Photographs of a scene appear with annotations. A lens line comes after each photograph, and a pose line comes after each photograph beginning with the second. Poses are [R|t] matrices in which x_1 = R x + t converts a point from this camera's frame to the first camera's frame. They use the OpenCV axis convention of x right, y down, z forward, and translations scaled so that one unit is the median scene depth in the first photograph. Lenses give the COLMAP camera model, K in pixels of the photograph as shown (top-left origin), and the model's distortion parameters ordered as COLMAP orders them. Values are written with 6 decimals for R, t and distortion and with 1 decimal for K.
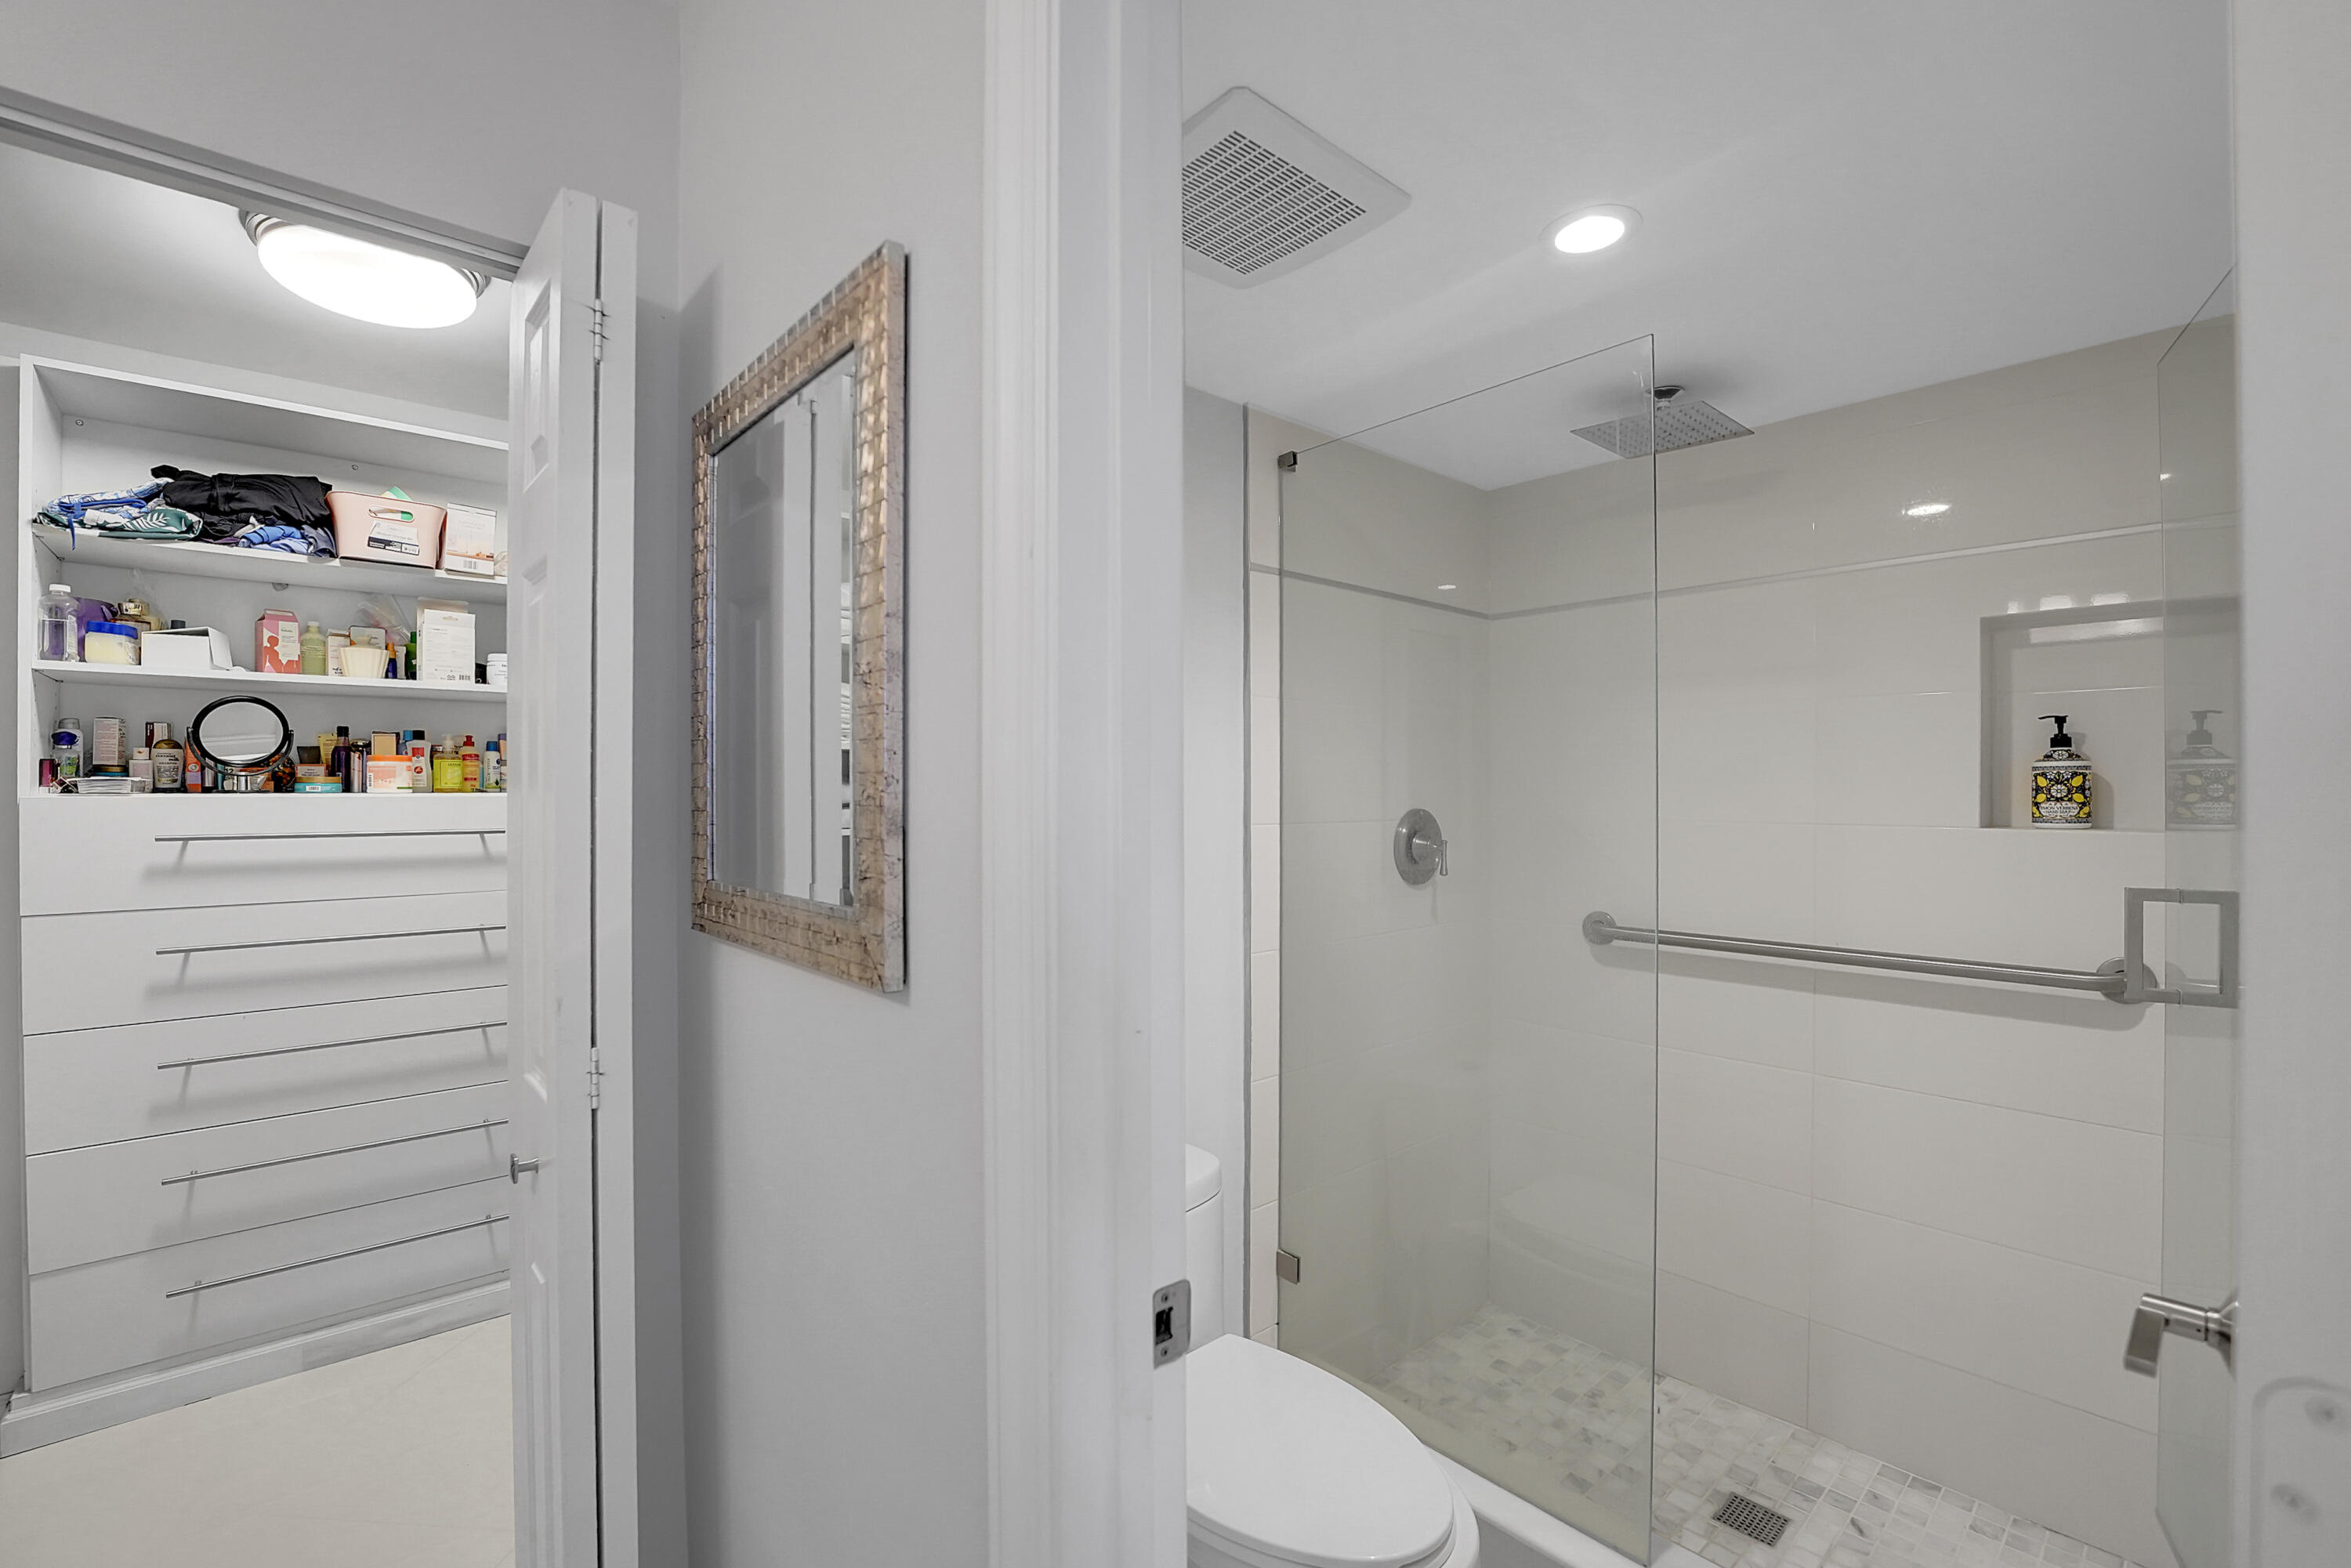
lens RADIAL K [[977.5, 0, 1141.6], [0, 977.5, 795.3], [0, 0, 1]] dist [-0.029781, 0.002600]
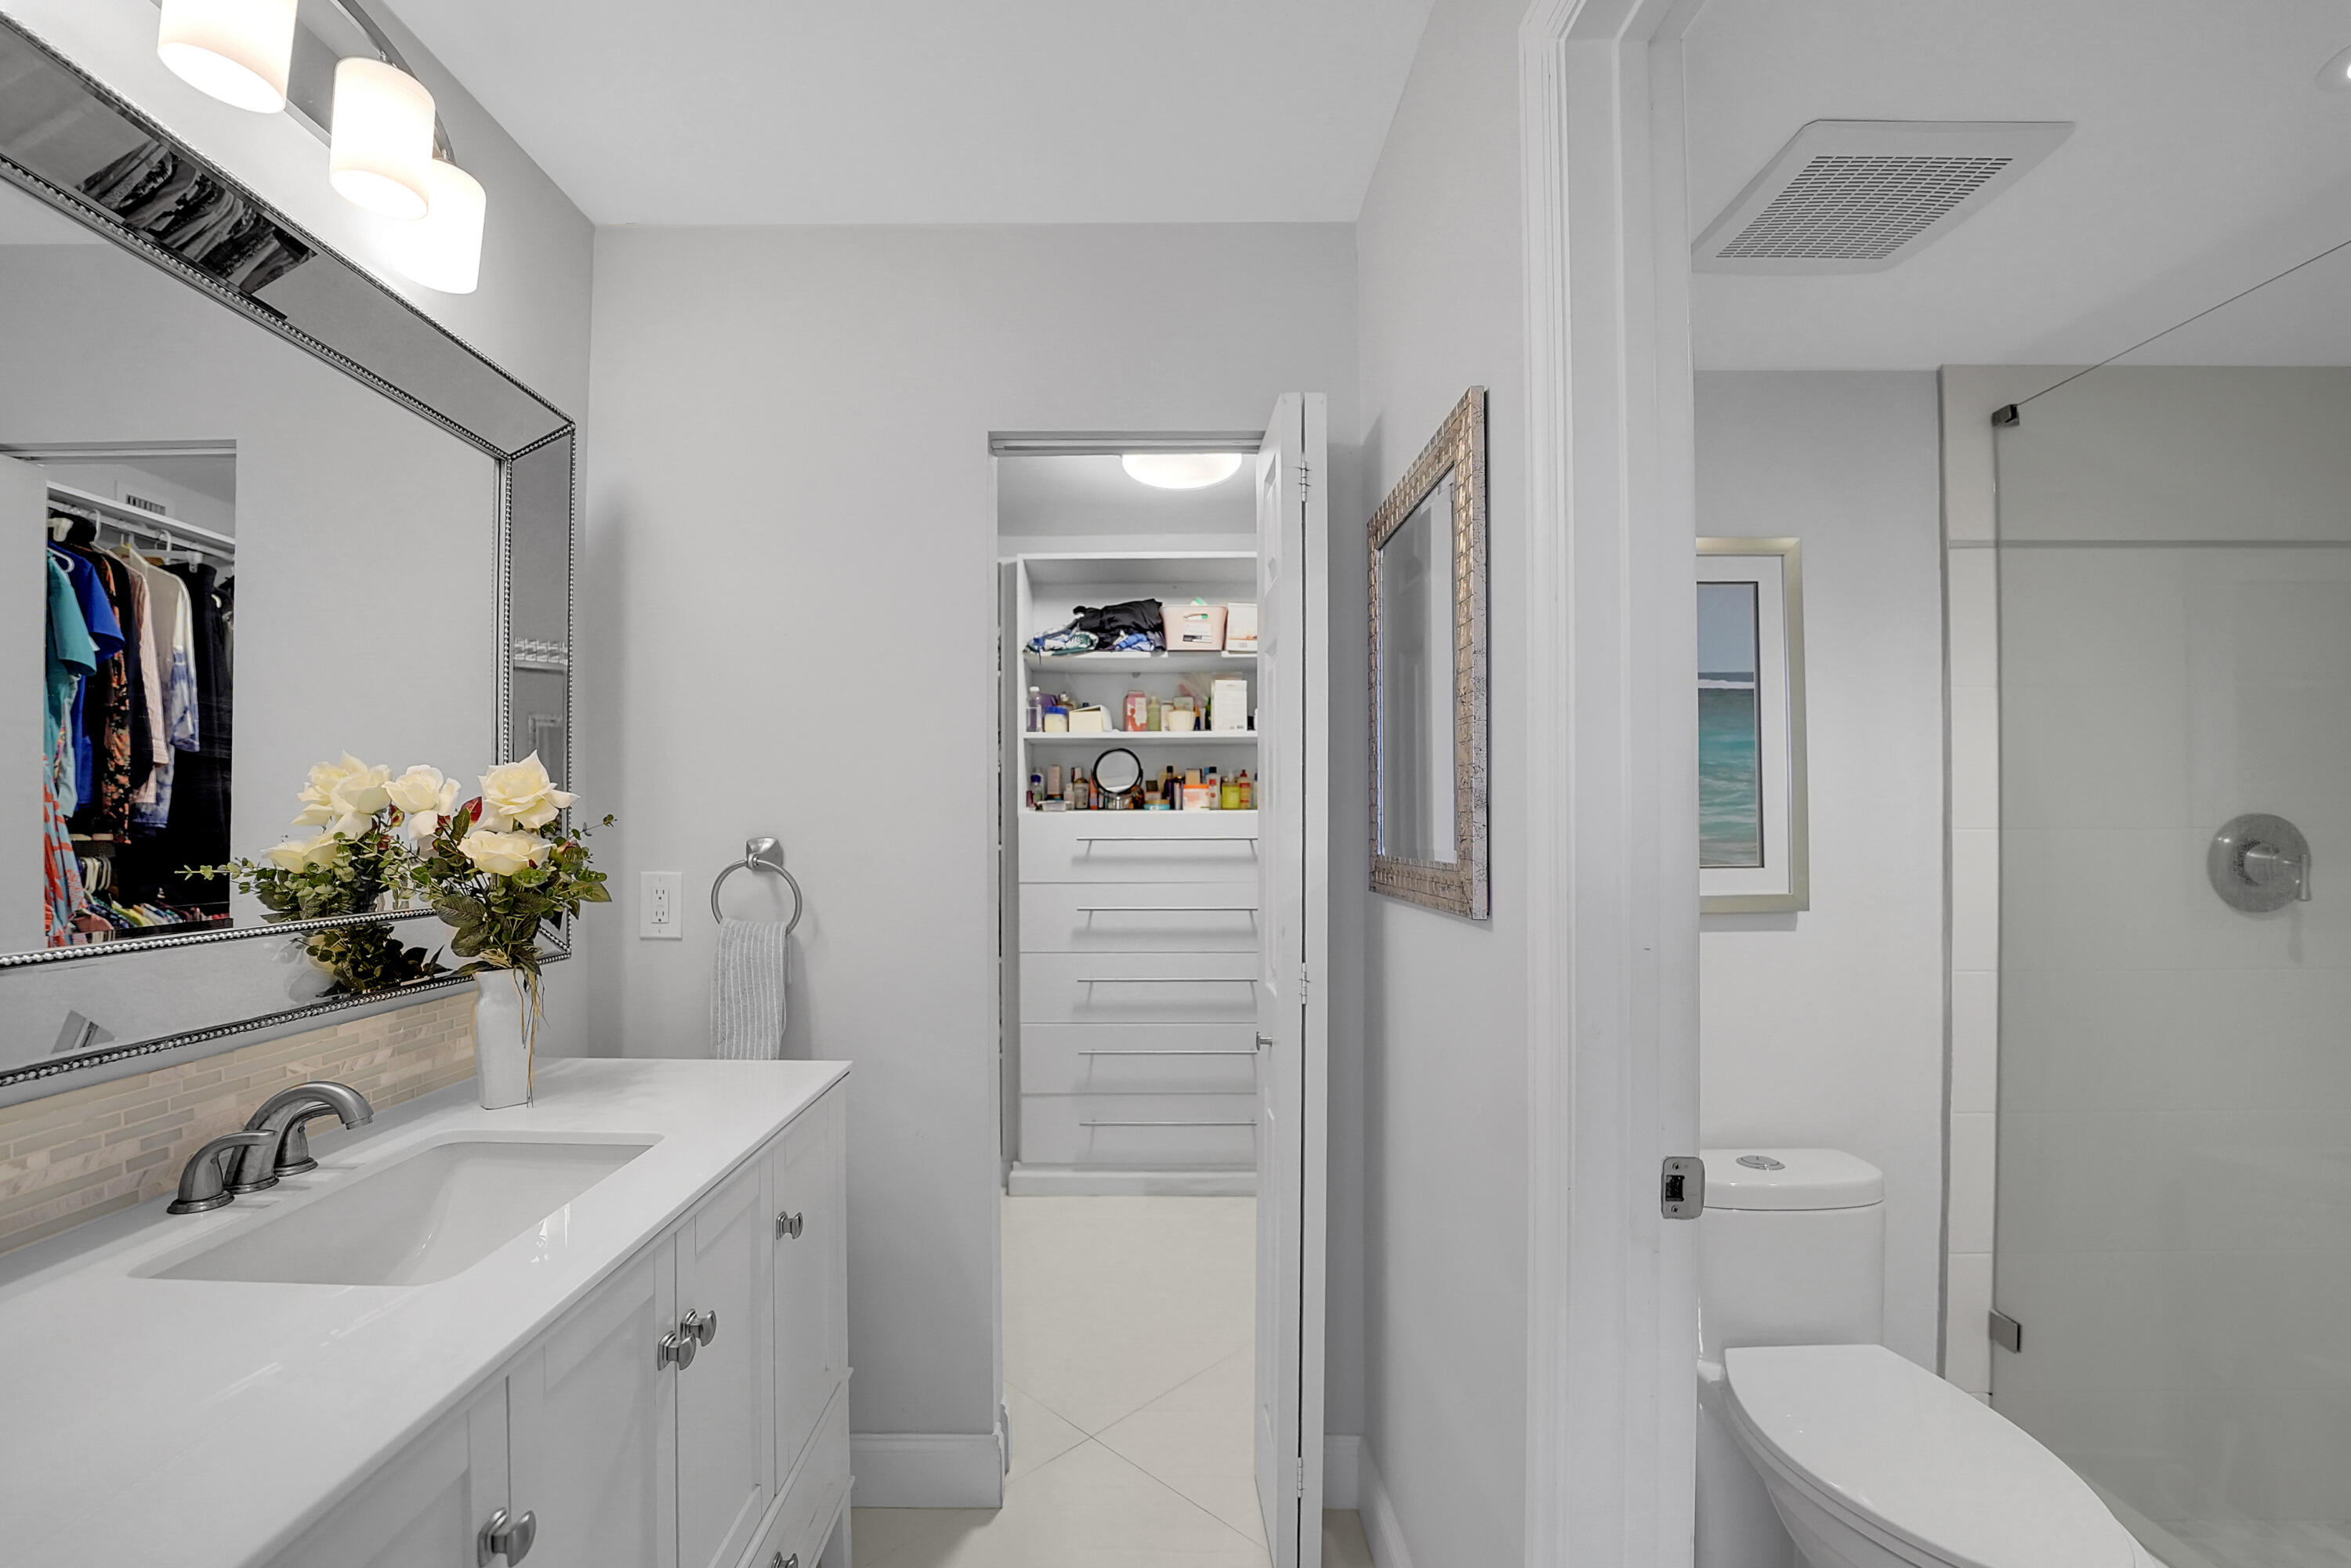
lens RADIAL K [[977.5, 0, 1147.8], [0, 977.5, 828.9], [0, 0, 1]] dist [-0.029781, 0.002600]
pose [[0.754075, -0.003080, -0.656781, 0.147879], [0.001507, 0.999994, -0.002959, 0.035745], [0.656786, 0.001241, 0.754076, -0.180168]]
